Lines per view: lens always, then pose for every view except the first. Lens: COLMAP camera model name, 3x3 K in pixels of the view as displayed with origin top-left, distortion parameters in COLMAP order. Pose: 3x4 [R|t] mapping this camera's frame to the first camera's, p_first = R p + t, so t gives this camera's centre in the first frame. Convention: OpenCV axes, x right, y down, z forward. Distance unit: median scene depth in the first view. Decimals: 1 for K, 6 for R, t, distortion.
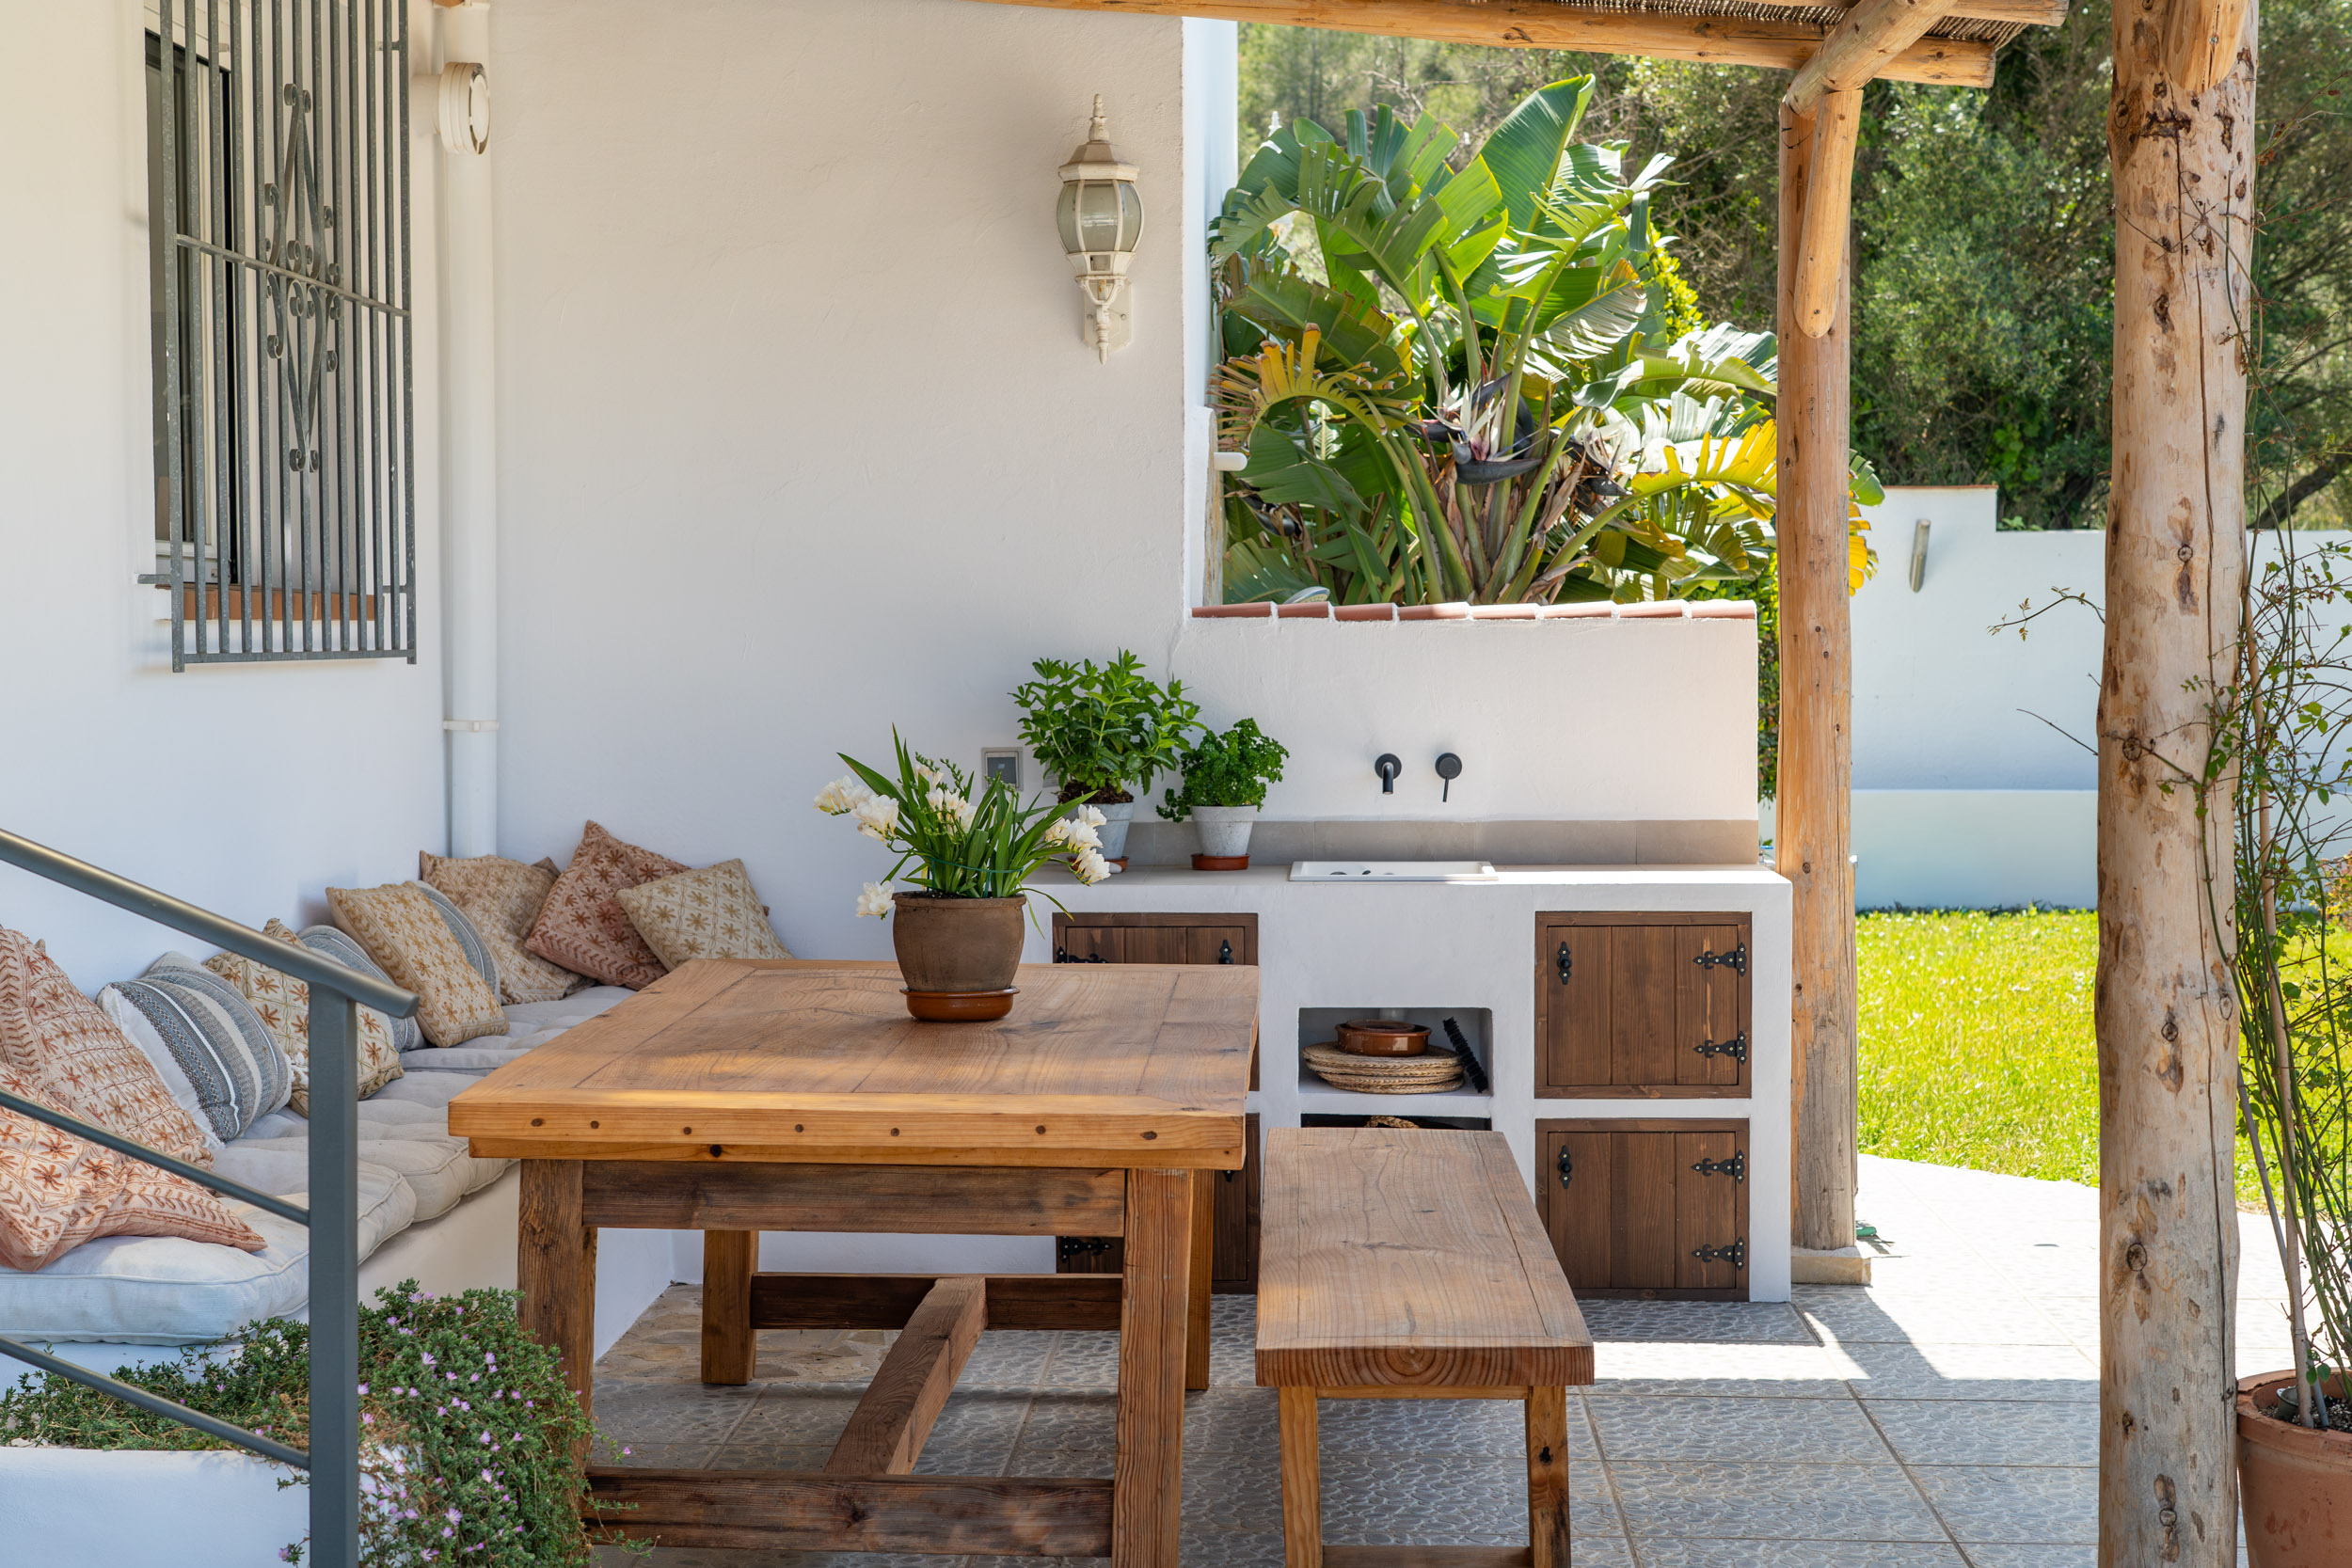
lens RADIAL K [[3423.4, 0, 1154.8], [0, 3423.4, 786.7], [0, 0, 1]] dist [-0.001027, 0.000000]
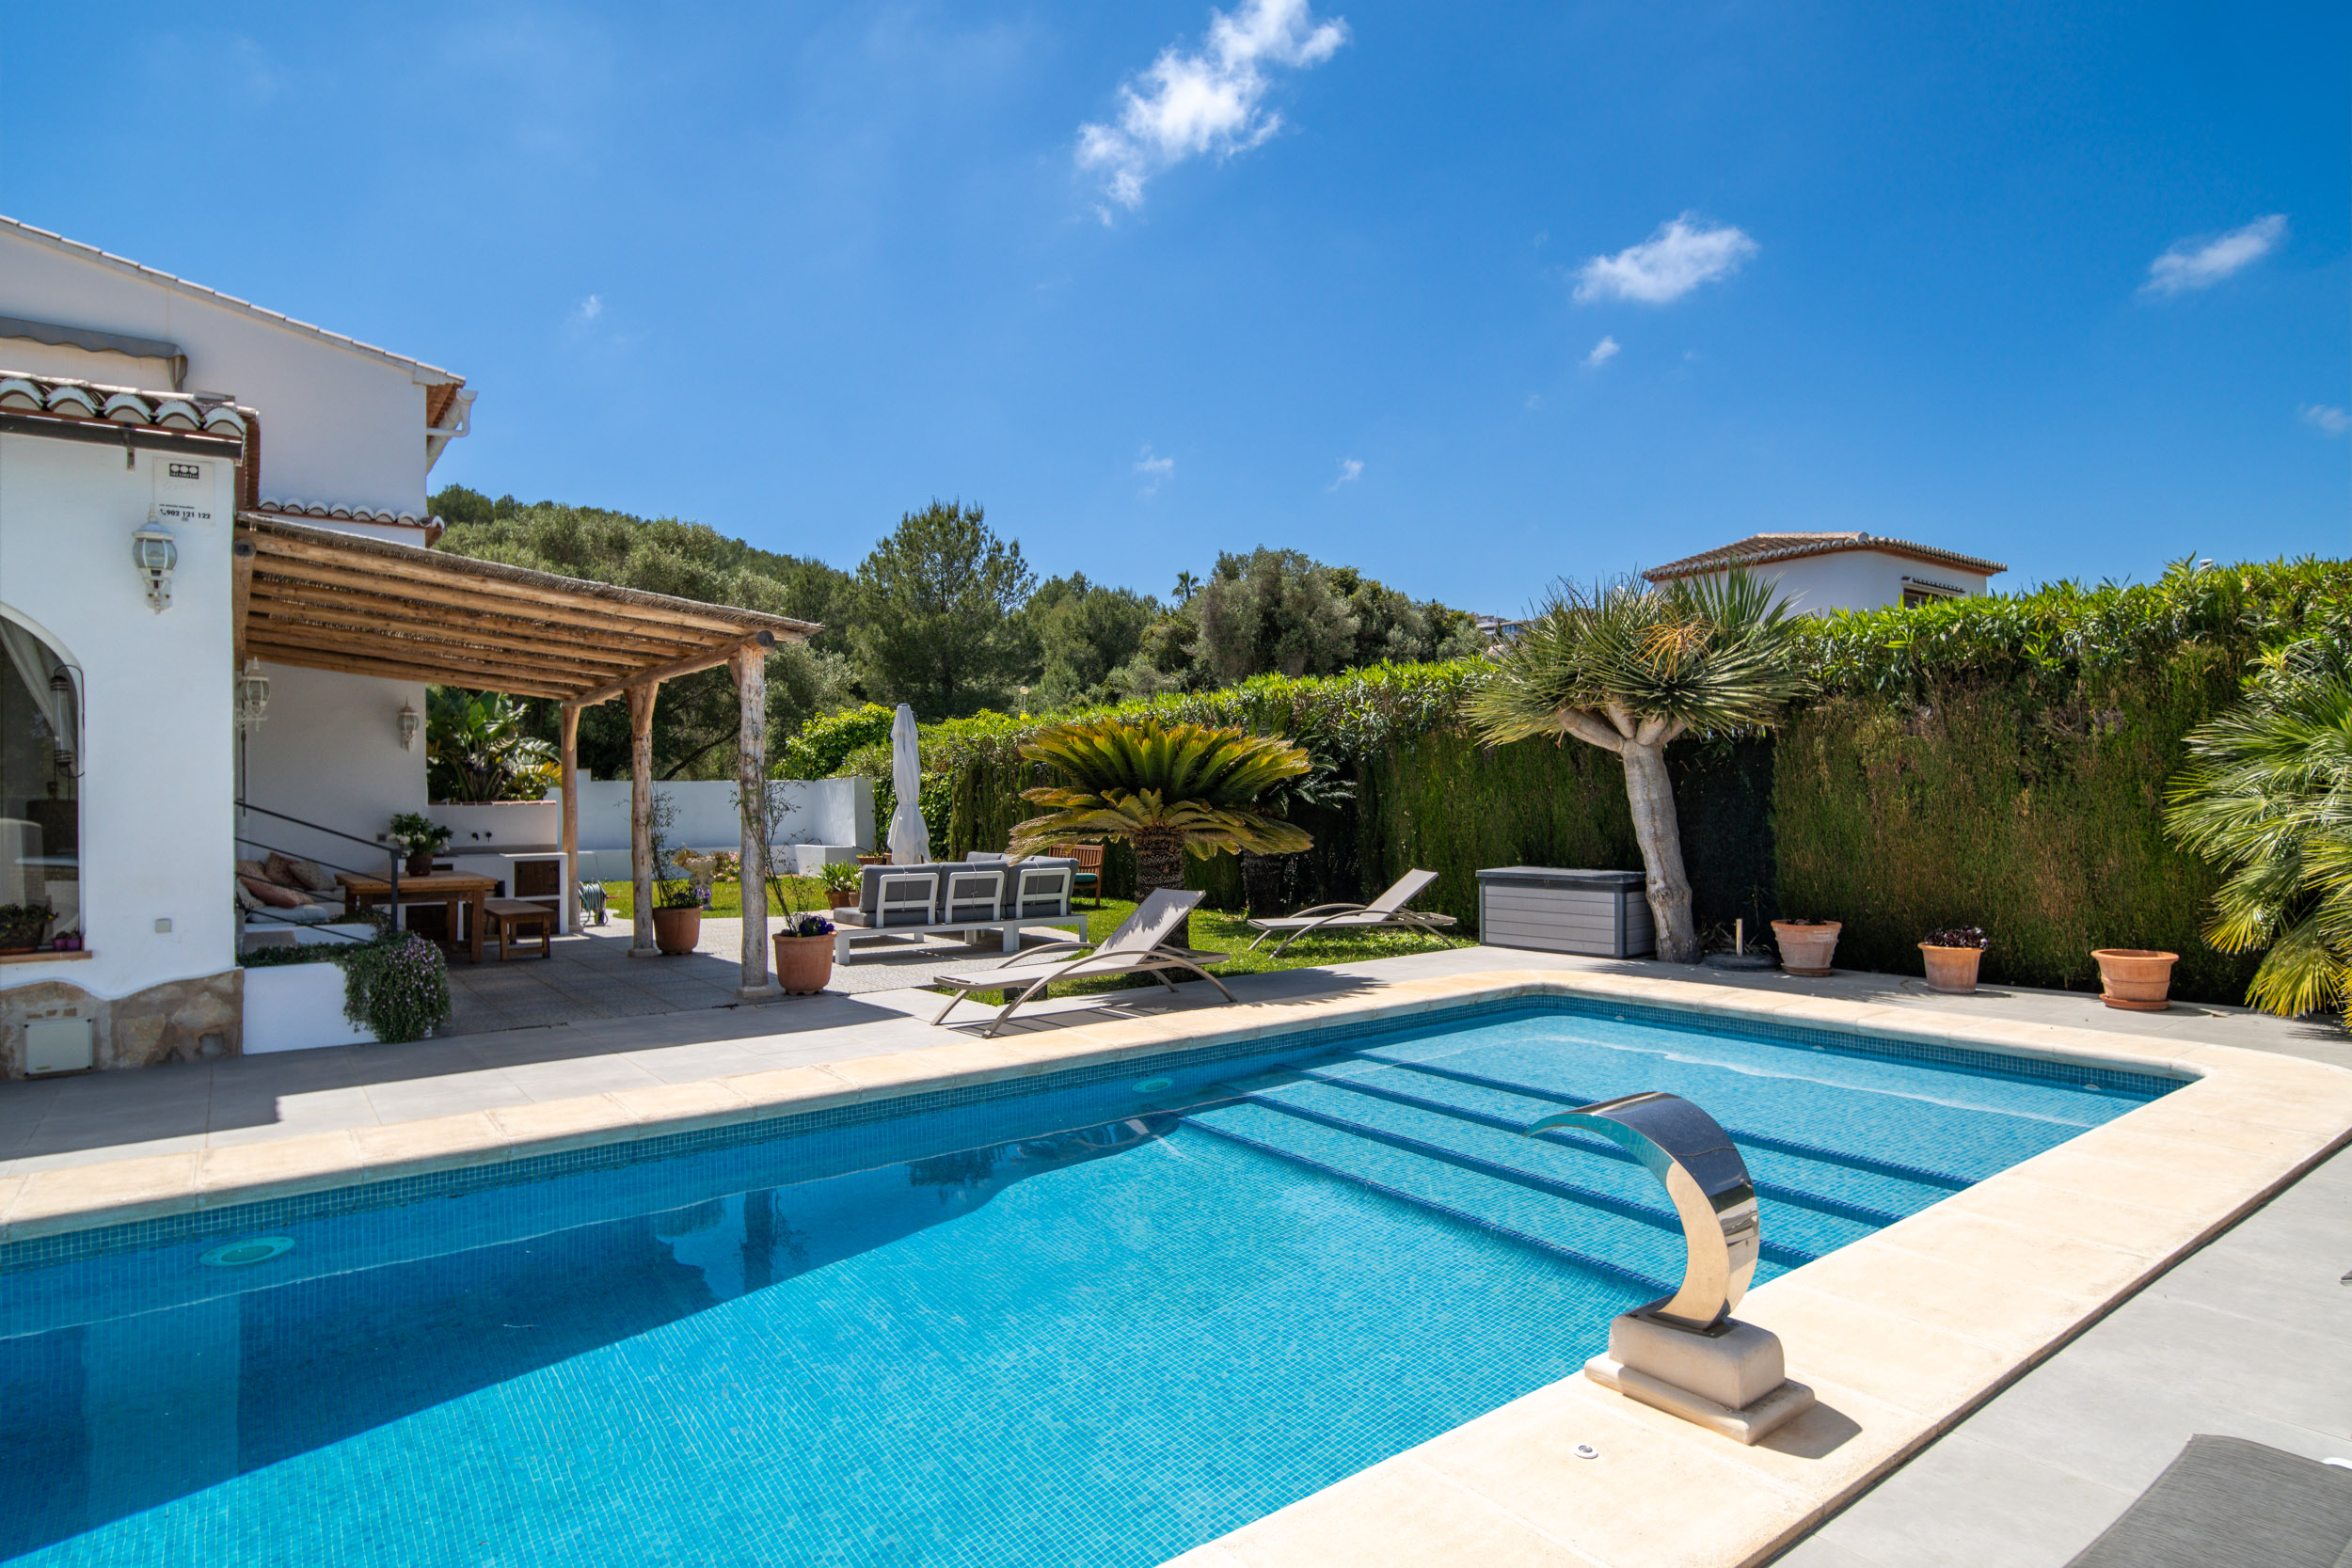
lens RADIAL K [[1262.7, 0, 1178.5], [0, 1262.7, 796.6], [0, 0, 1]] dist [0.004230, -0.004531]
pose [[0.770795, -0.003949, 0.637071, -0.325324], [0.039189, 0.998381, -0.041226, 0.055766], [-0.635877, 0.056743, 0.769702, -1.093039]]
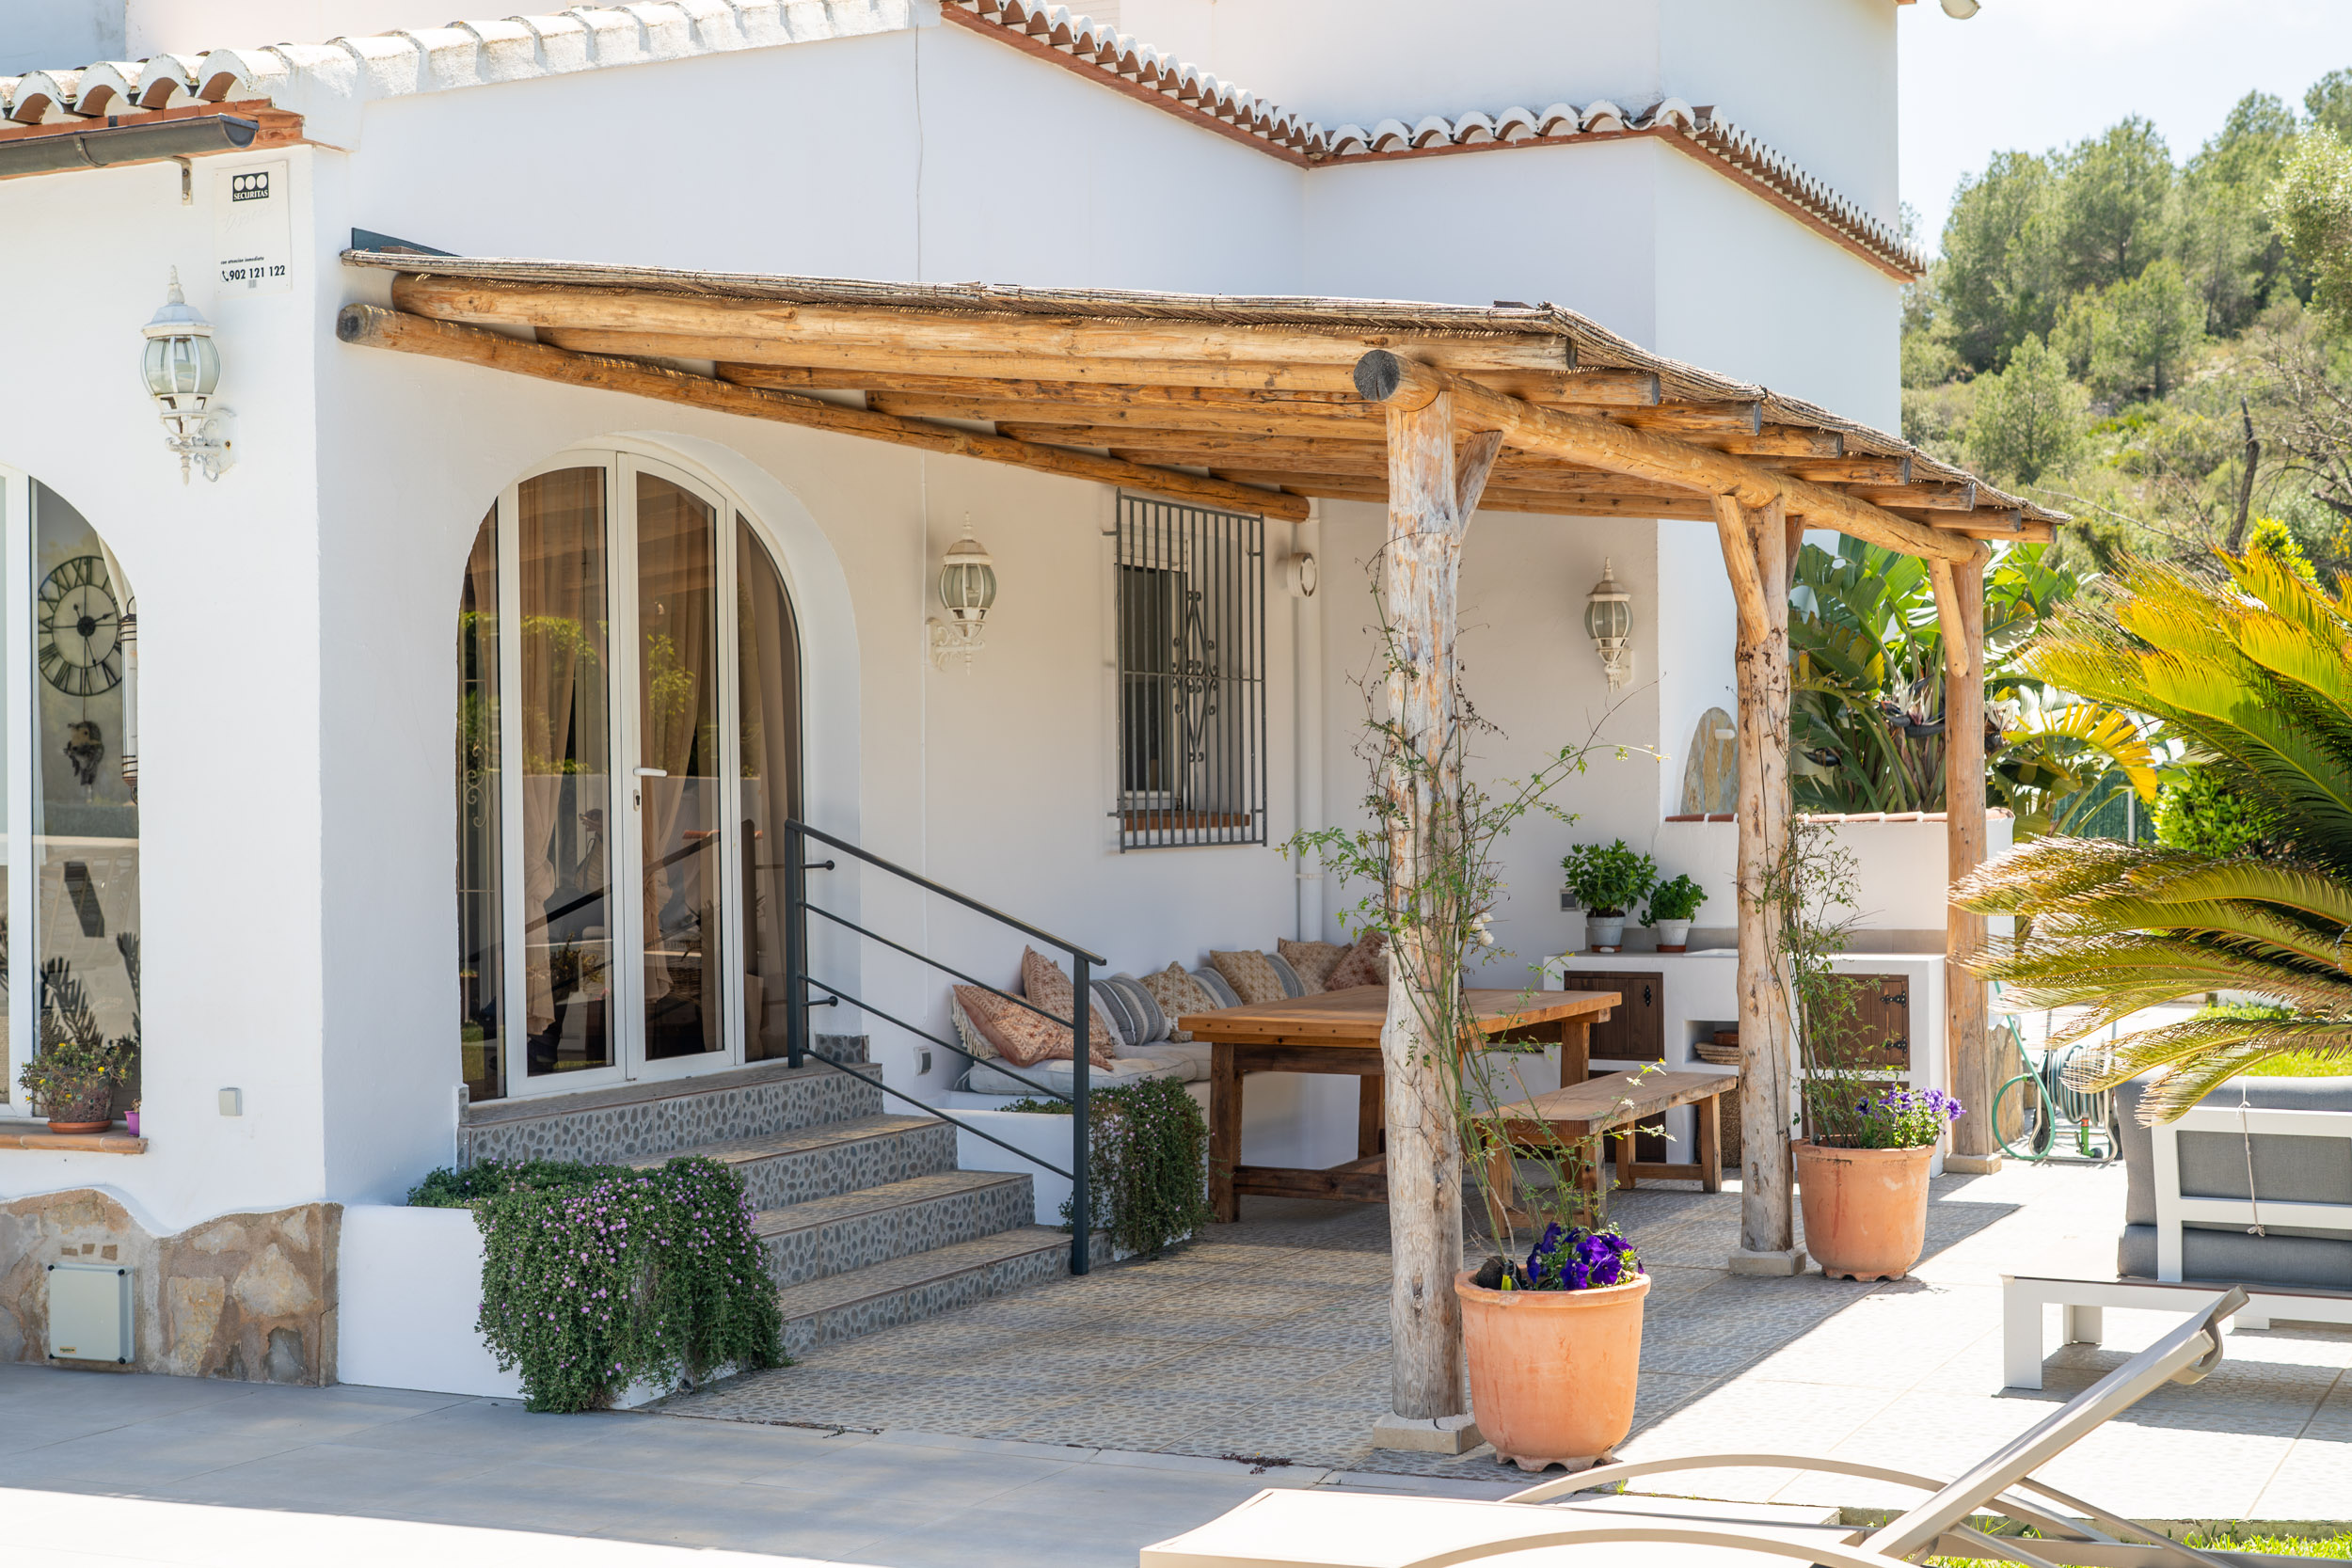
lens RADIAL K [[3423.4, 0, 1163.8], [0, 3423.4, 789.6], [0, 0, 1]] dist [-0.001027, 0.000000]
pose [[0.928066, -0.005093, -0.372381, 0.494142], [-0.010957, 0.999100, -0.040973, 0.015324], [0.372254, 0.042106, 0.927175, -0.944266]]
